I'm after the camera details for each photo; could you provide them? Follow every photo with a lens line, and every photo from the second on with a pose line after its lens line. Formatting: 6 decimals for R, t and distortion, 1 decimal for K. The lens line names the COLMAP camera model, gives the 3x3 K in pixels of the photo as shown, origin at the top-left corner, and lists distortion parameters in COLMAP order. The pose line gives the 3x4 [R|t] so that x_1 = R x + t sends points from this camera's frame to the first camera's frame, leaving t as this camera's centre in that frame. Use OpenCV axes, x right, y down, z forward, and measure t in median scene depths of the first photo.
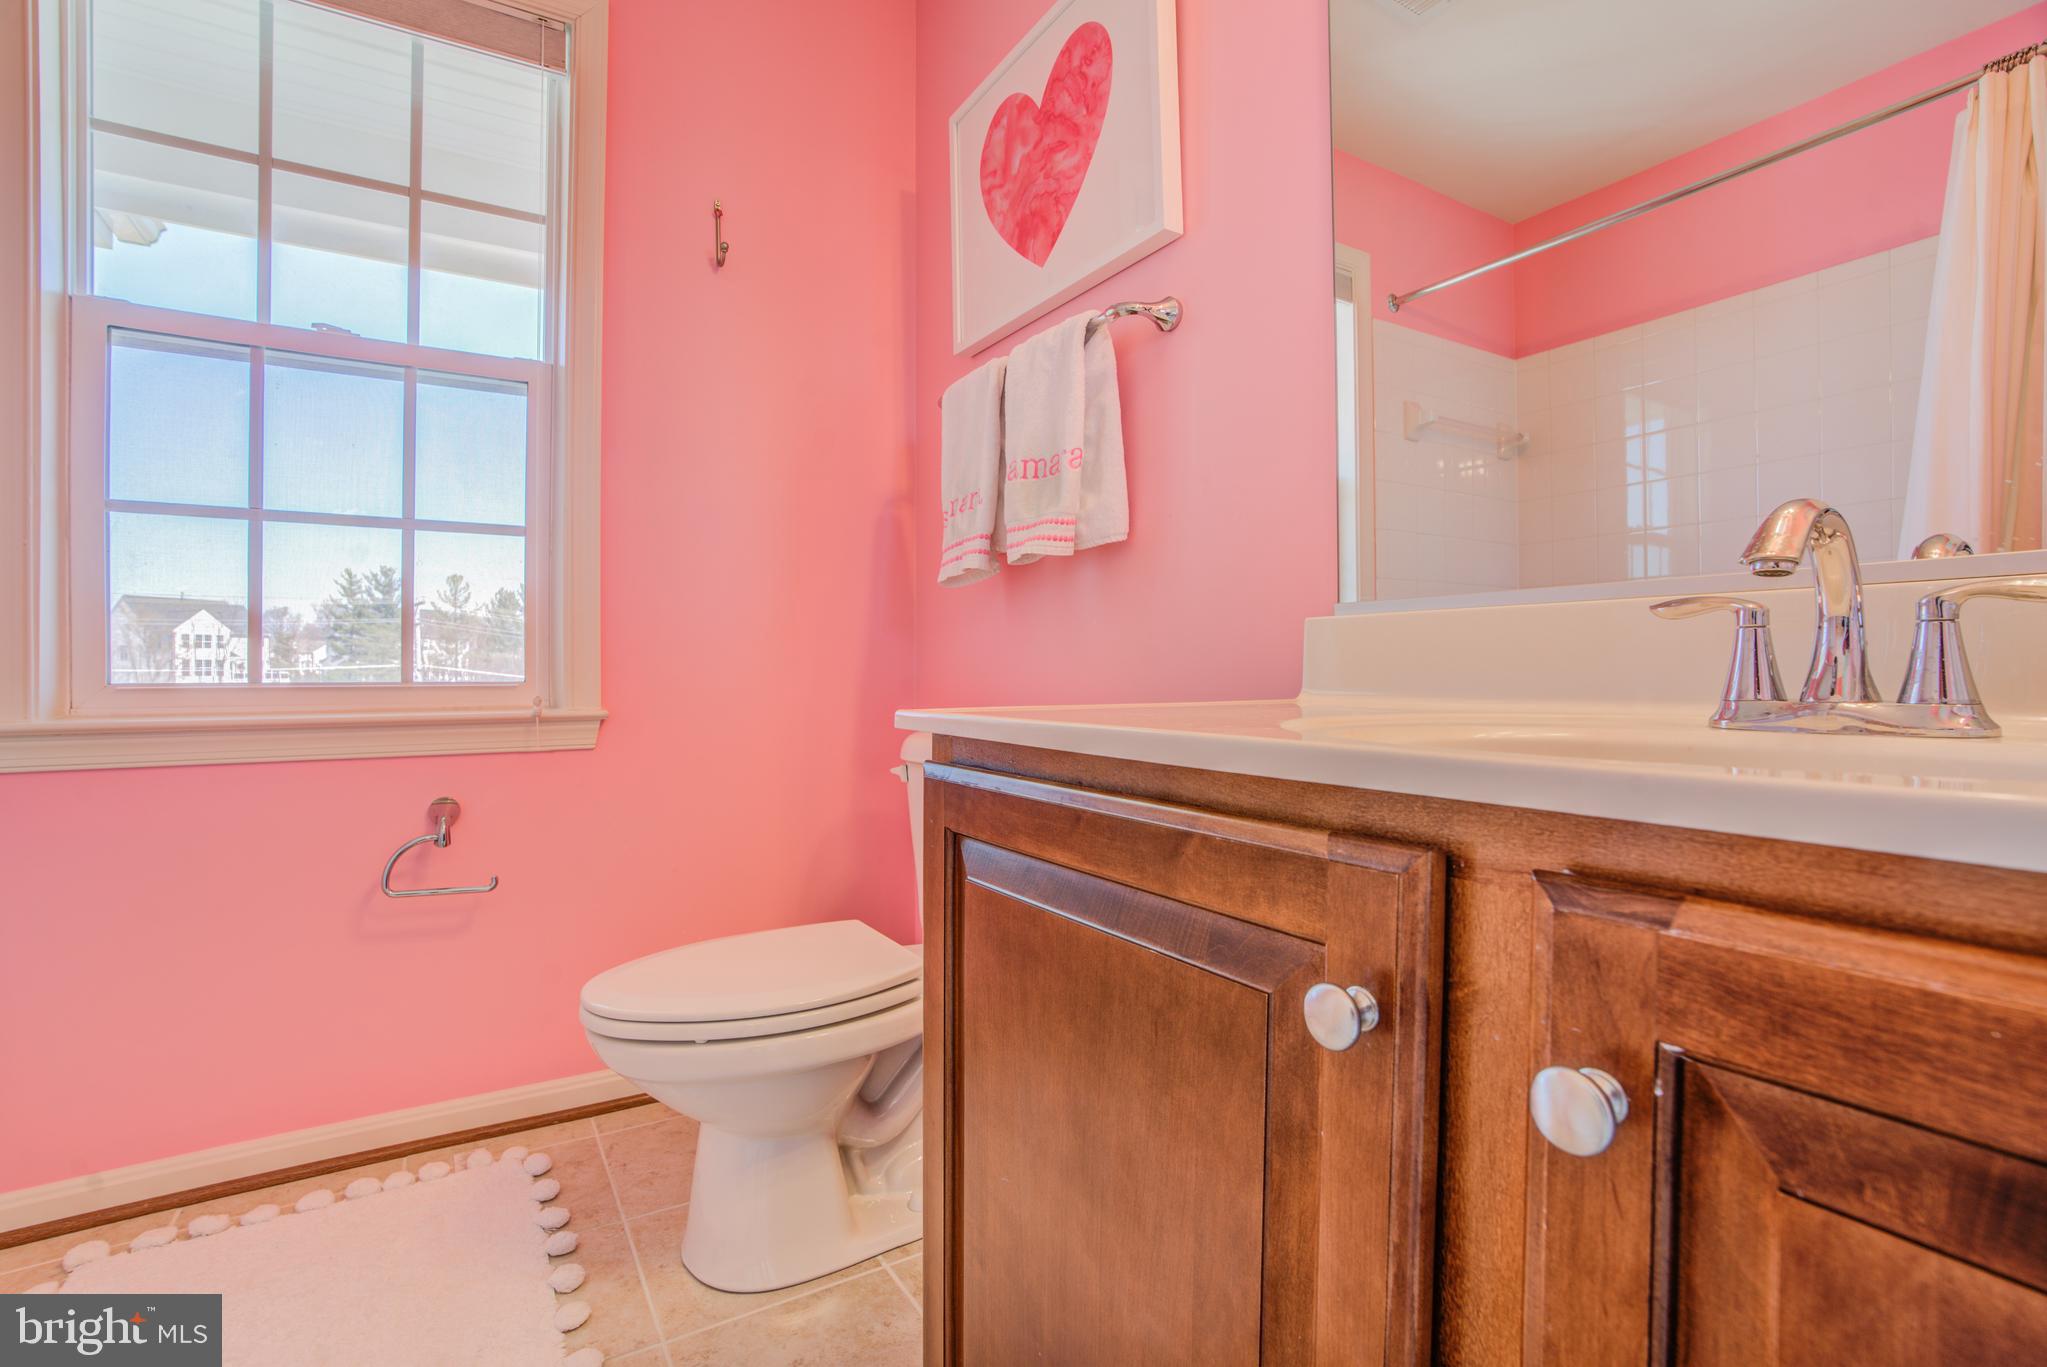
lens RADIAL K [[946.3, 0, 1020.9], [0, 946.3, 686.4], [0, 0, 1]] dist [-0.060737, 0.015391]
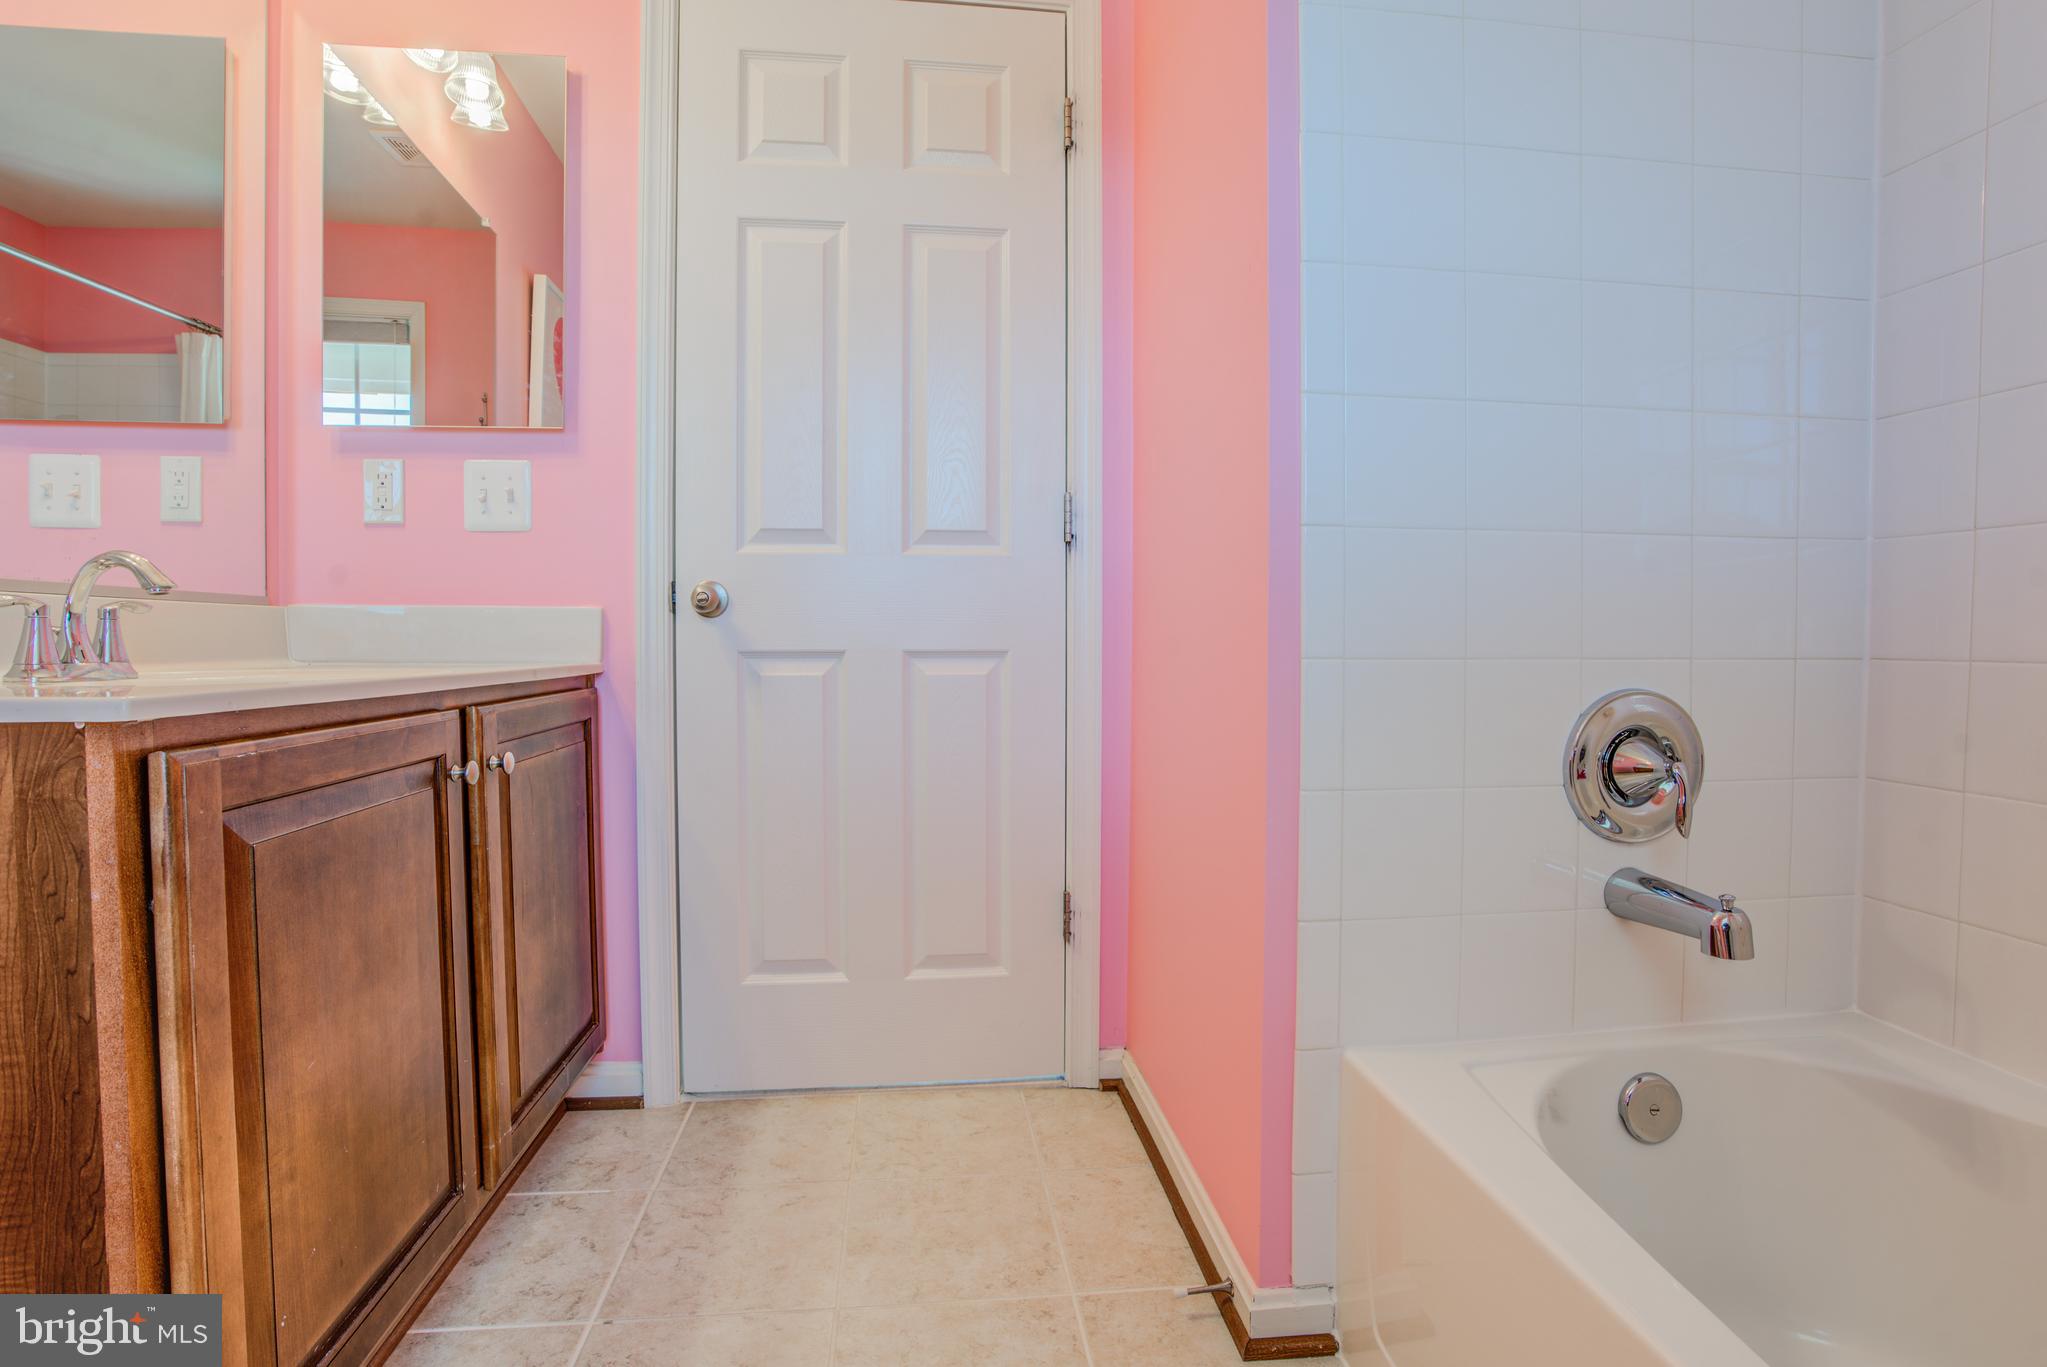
lens RADIAL K [[946.3, 0, 1022.7], [0, 946.3, 674.5], [0, 0, 1]] dist [-0.060737, 0.015391]
pose [[-0.907995, -0.015591, 0.418692, -1.523137], [0.003342, 0.999006, 0.044448, -0.032327], [-0.418968, 0.041758, -0.907040, 1.879571]]
